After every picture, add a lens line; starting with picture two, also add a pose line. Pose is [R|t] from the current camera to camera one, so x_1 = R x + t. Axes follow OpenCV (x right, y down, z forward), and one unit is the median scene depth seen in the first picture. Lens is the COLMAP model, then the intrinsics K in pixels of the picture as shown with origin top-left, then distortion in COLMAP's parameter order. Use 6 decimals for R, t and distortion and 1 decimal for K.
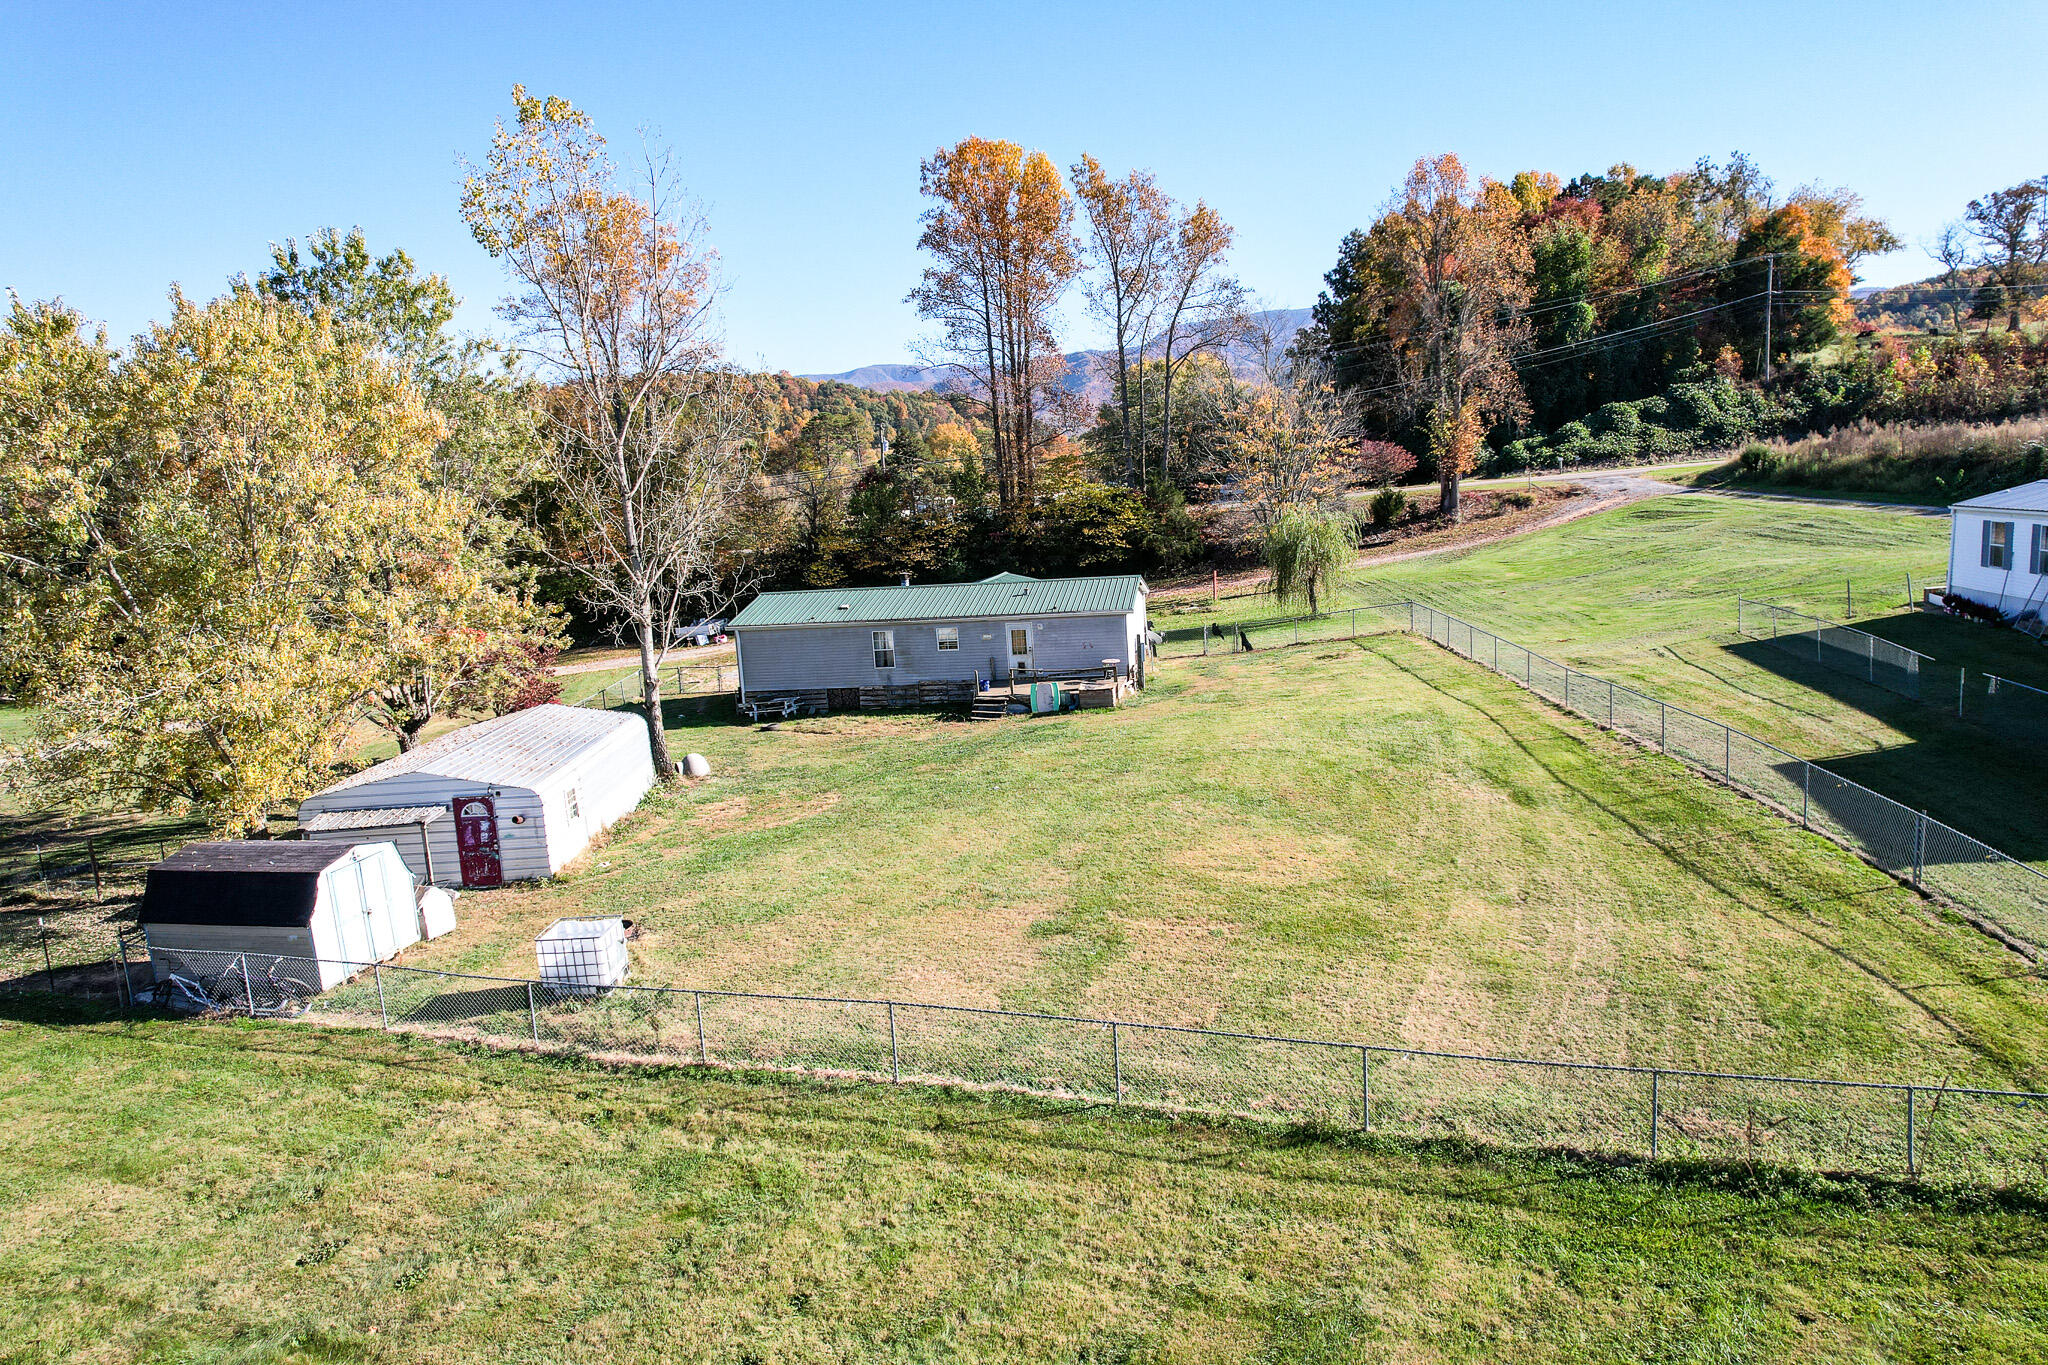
lens RADIAL K [[1307.8, 0, 1024.0], [0, 1307.8, 682.5], [0, 0, 1]] dist [-0.069916, 0.060669]
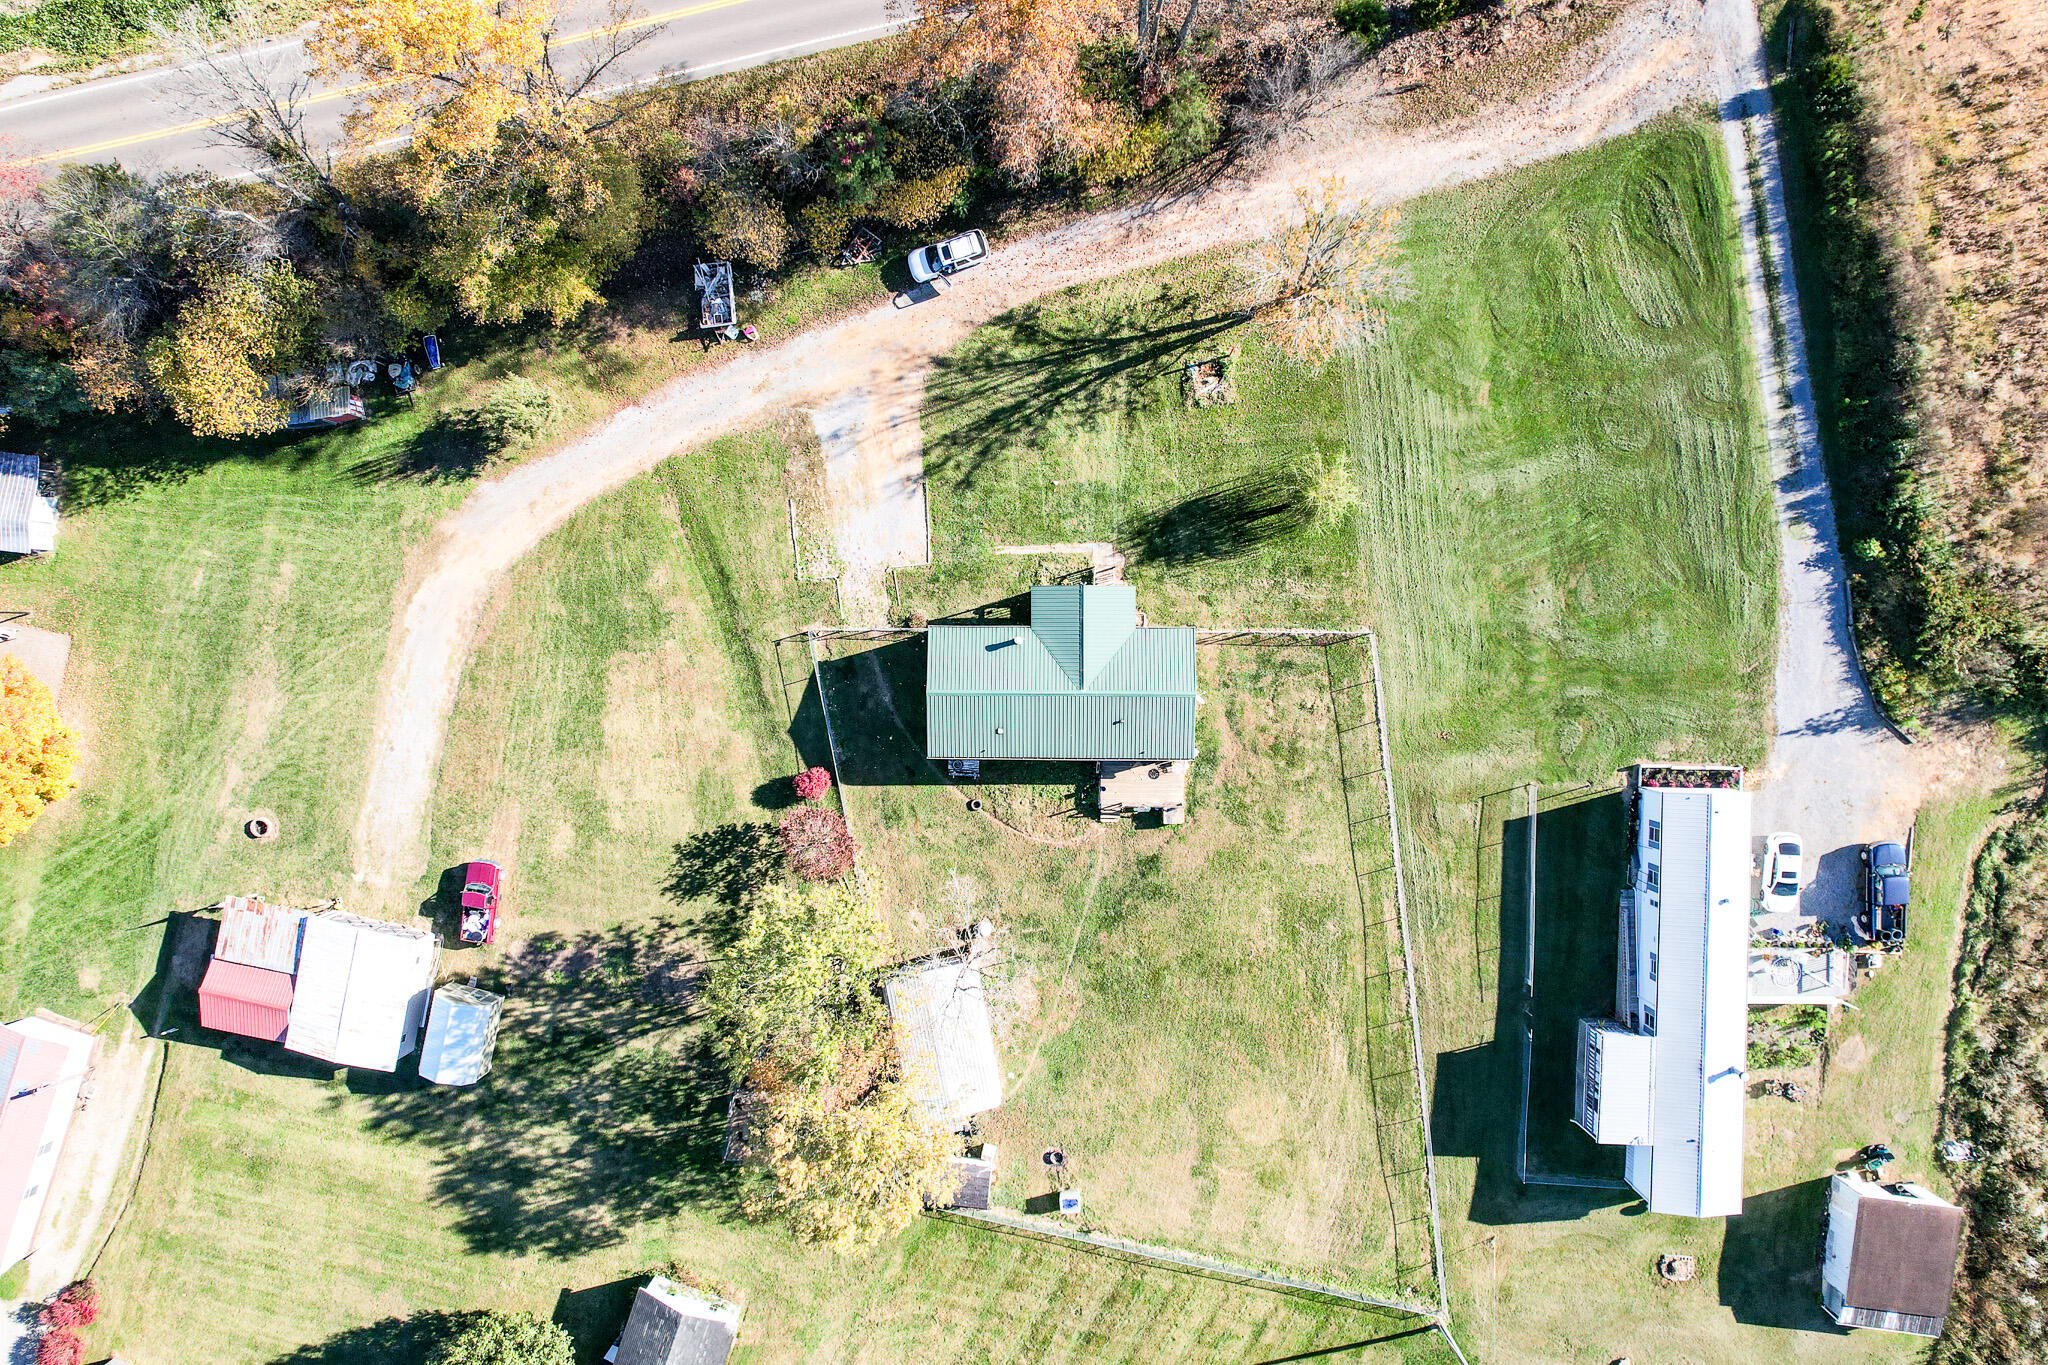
lens RADIAL K [[1307.8, 0, 1024.0], [0, 1307.8, 682.5], [0, 0, 1]] dist [-0.069916, 0.060669]
pose [[0.985648, -0.165885, 0.031297, -0.226360], [-0.006738, 0.146591, 0.989174, -2.378811], [-0.168677, -0.975189, 0.143369, 1.277835]]
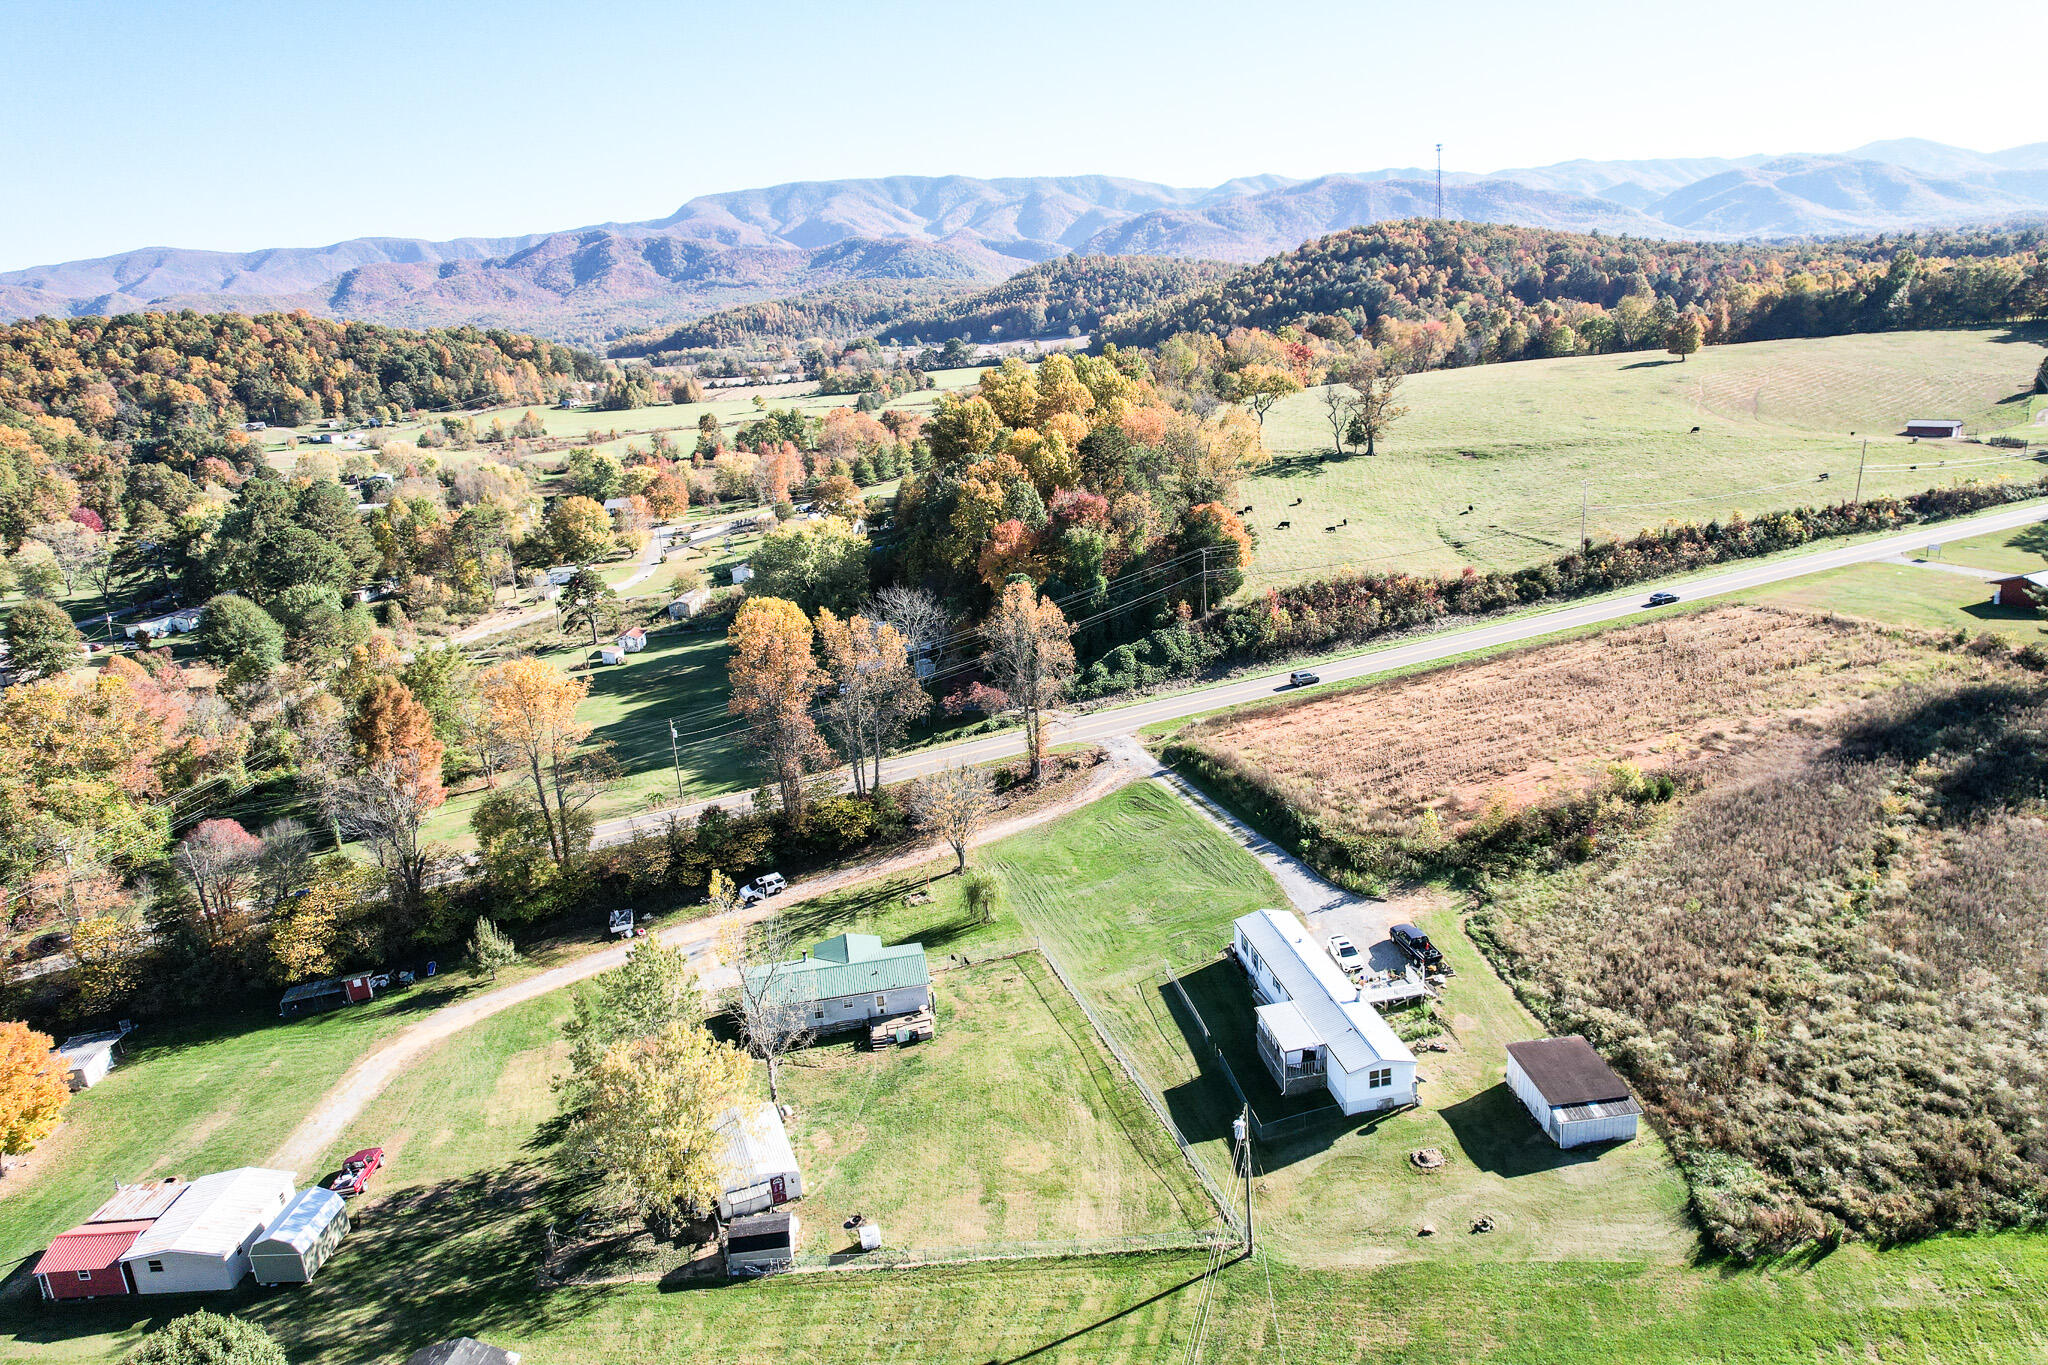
lens RADIAL K [[1307.8, 0, 1024.0], [0, 1307.8, 682.5], [0, 0, 1]] dist [-0.069916, 0.060669]
pose [[0.940975, -0.099150, 0.323627, -0.655308], [0.067683, 0.991941, 0.107107, -1.184214], [-0.331639, -0.078882, 0.940103, -1.719951]]
